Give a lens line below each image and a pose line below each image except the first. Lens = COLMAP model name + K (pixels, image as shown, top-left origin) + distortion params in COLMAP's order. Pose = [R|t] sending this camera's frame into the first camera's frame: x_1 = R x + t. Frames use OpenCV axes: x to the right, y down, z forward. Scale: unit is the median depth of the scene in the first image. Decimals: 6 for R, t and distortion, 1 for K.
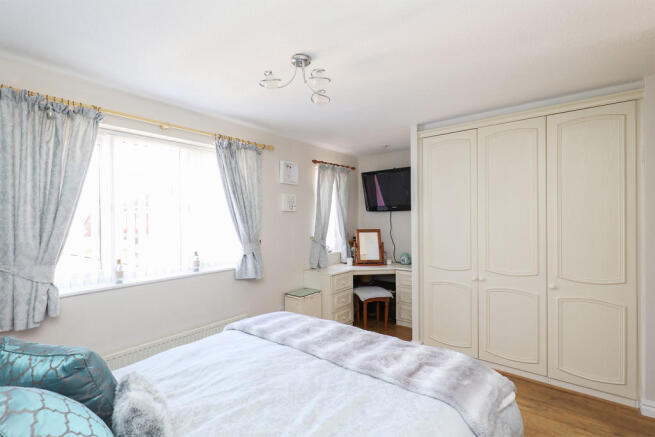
lens RADIAL K [[301.3, 0, 326.6], [0, 301.3, 221.7], [0, 0, 1]] dist [0.002043, 0.000168]
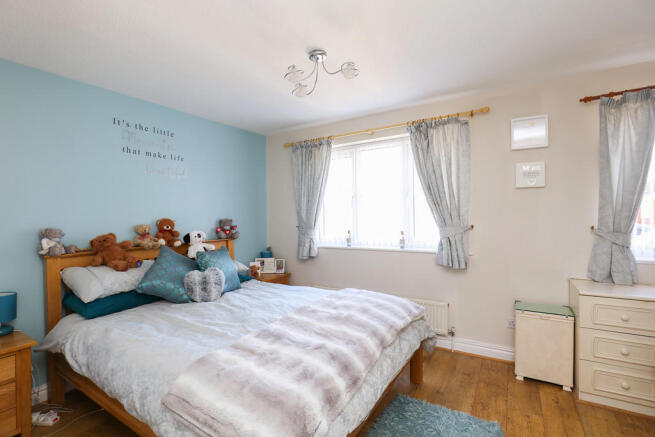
lens RADIAL K [[299.5, 0, 327.4], [0, 299.5, 219.0], [0, 0, 1]] dist [-0.001390, -0.000237]
pose [[0.135737, 0.031325, -0.990250, 0.654658], [0.011195, 0.999388, 0.033148, 0.012890], [0.990682, -0.015585, 0.135303, 0.565047]]
